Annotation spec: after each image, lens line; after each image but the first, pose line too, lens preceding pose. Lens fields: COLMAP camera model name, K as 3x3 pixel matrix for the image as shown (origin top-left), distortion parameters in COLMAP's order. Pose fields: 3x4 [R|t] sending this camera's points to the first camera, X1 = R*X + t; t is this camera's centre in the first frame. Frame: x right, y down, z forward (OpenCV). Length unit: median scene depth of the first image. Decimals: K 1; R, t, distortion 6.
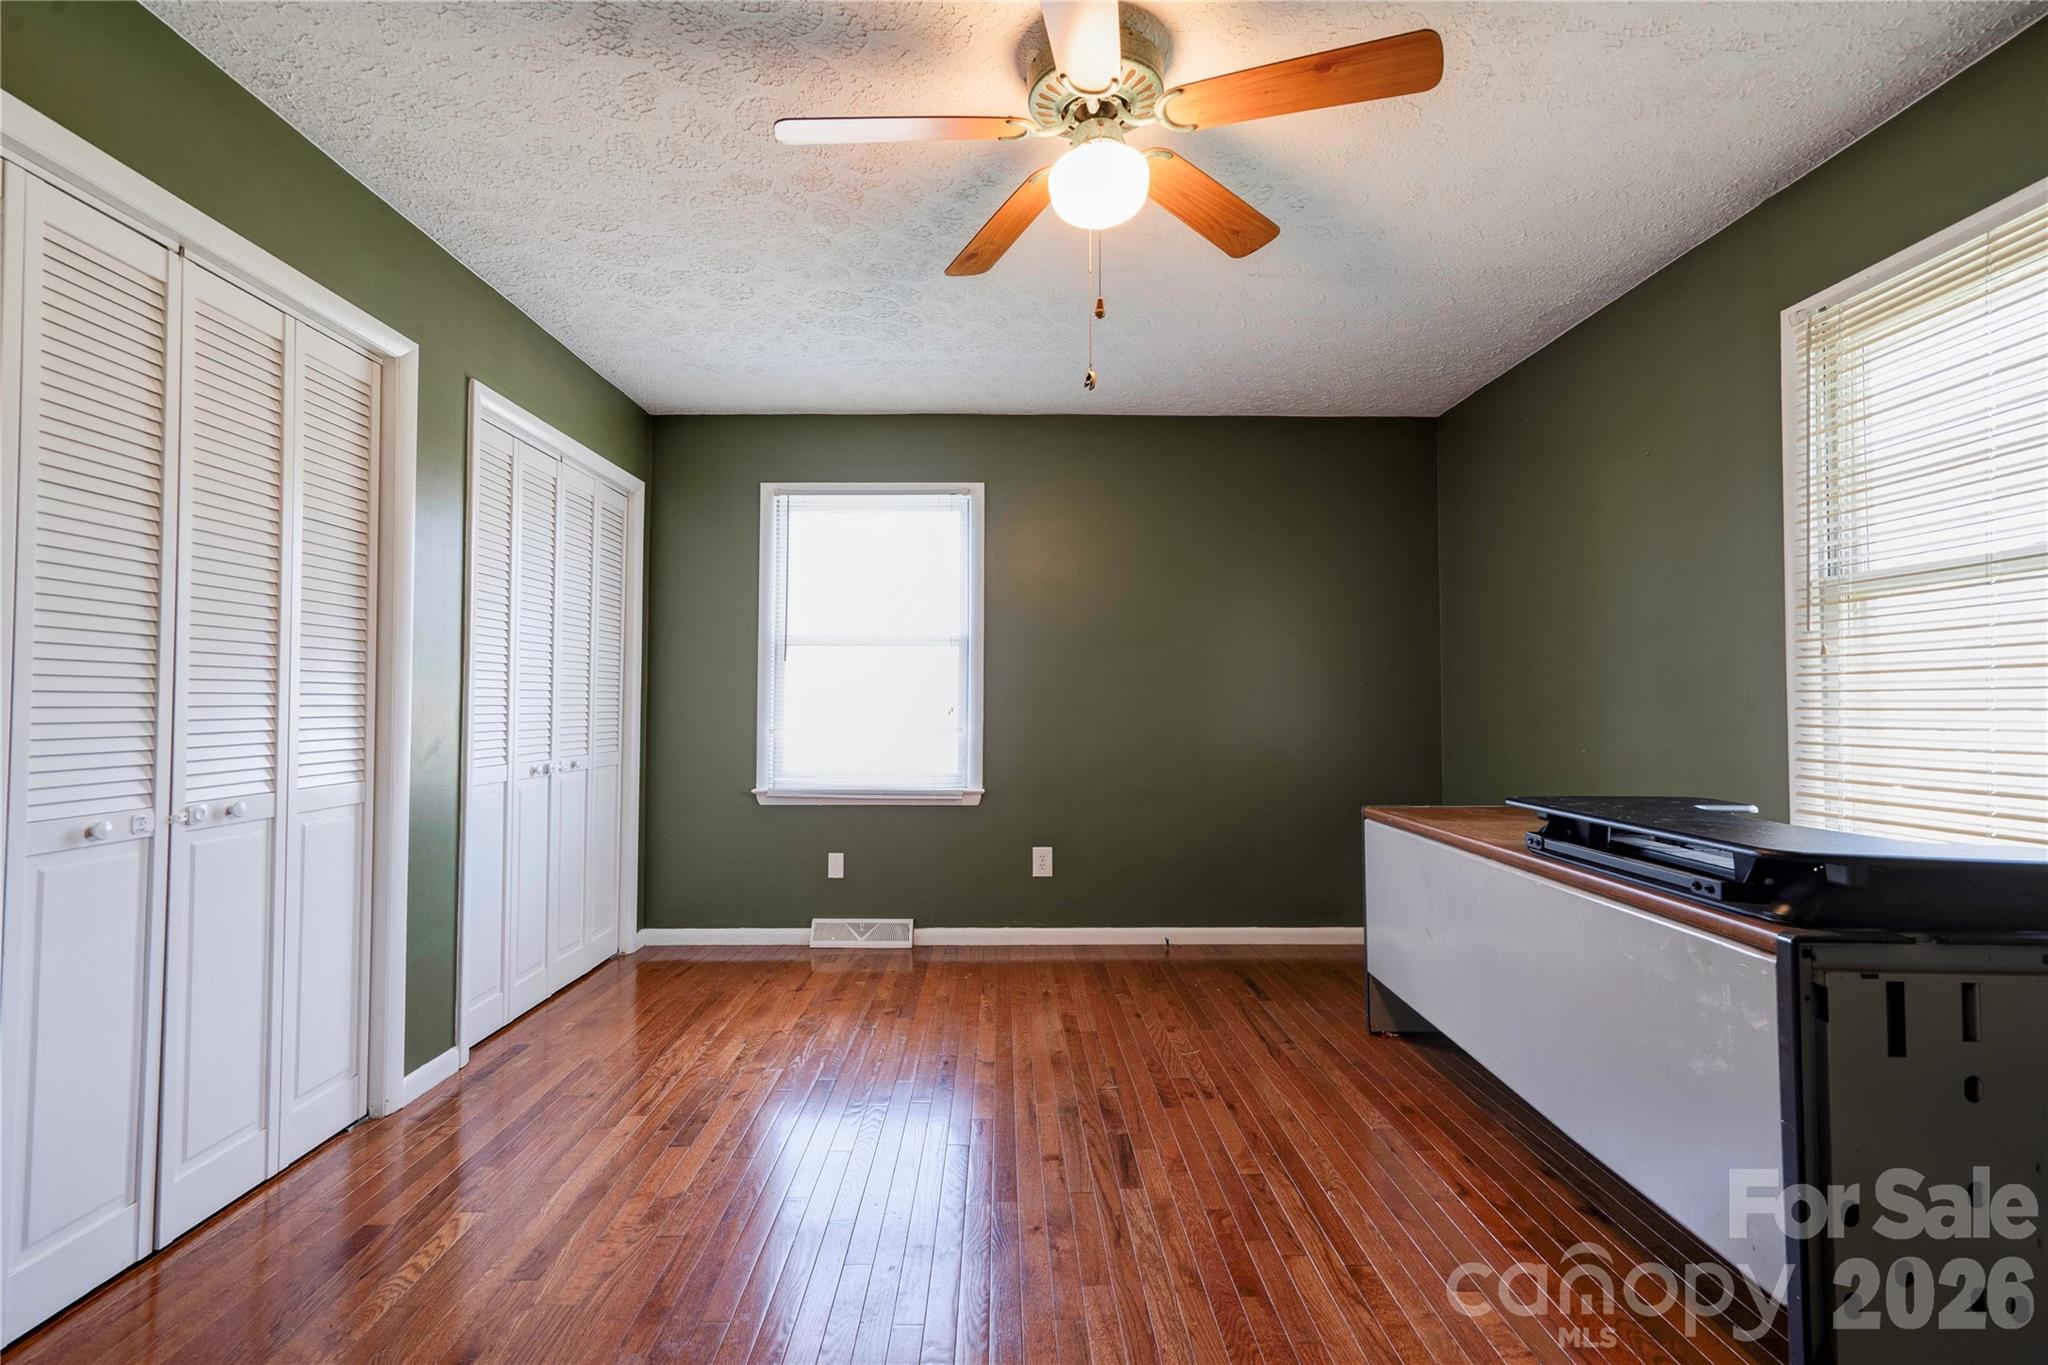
lens RADIAL K [[948.5, 0, 1008.1], [0, 948.5, 680.2], [0, 0, 1]] dist [-0.003667, 0.006919]
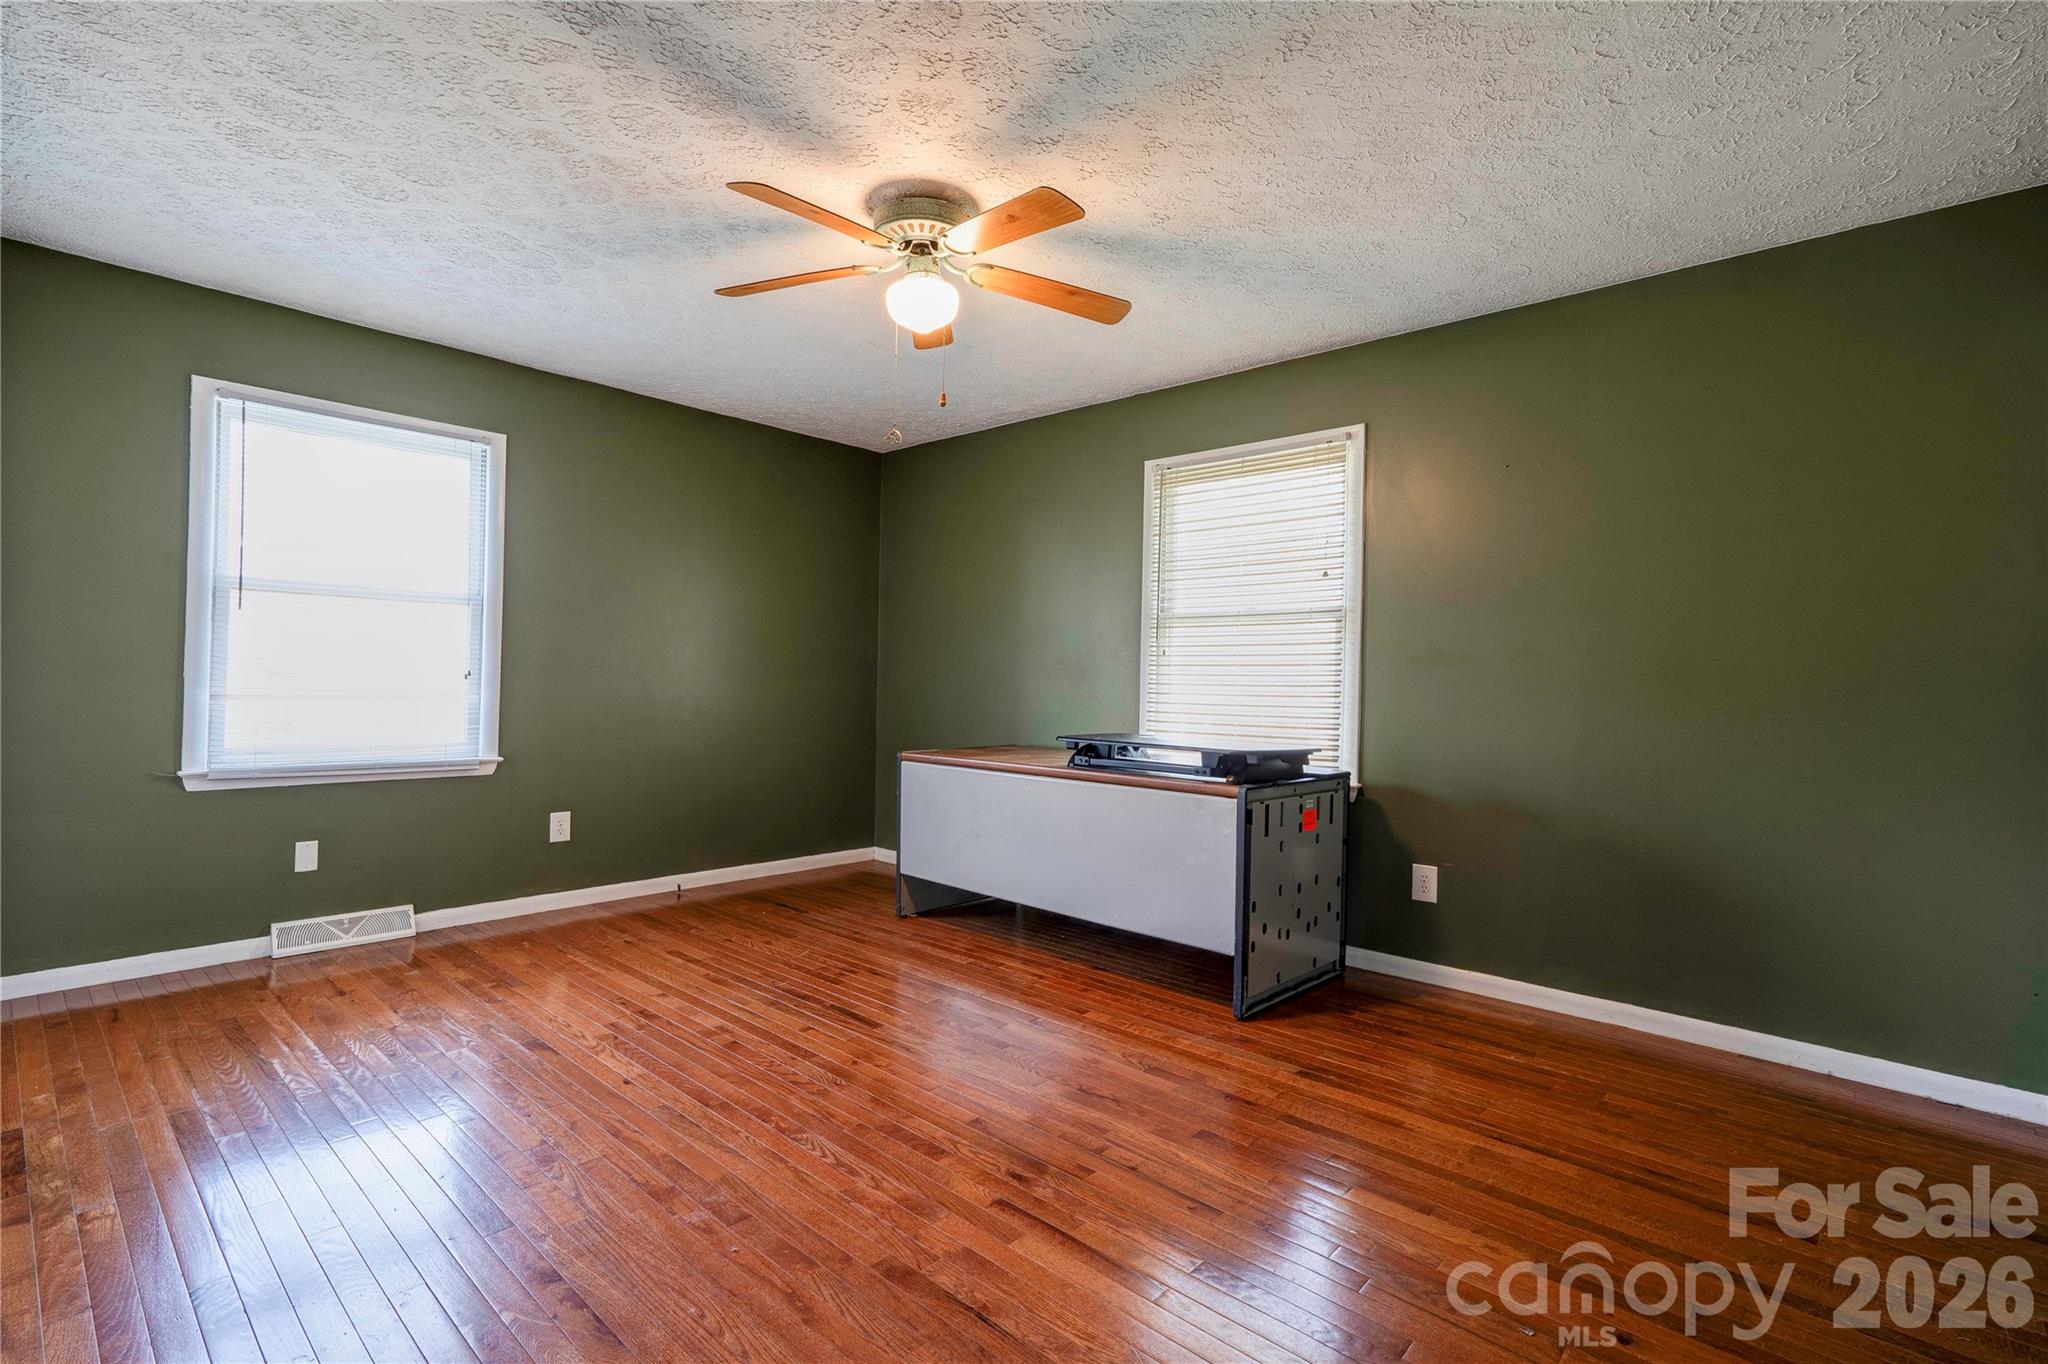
lens RADIAL K [[948.5, 0, 1030.5], [0, 948.5, 685.0], [0, 0, 1]] dist [-0.003667, 0.006919]
pose [[0.674172, 0.009134, 0.738518, -0.473917], [-0.038306, 0.999010, 0.022612, 0.000002], [-0.737581, -0.043534, 0.673854, -0.043282]]
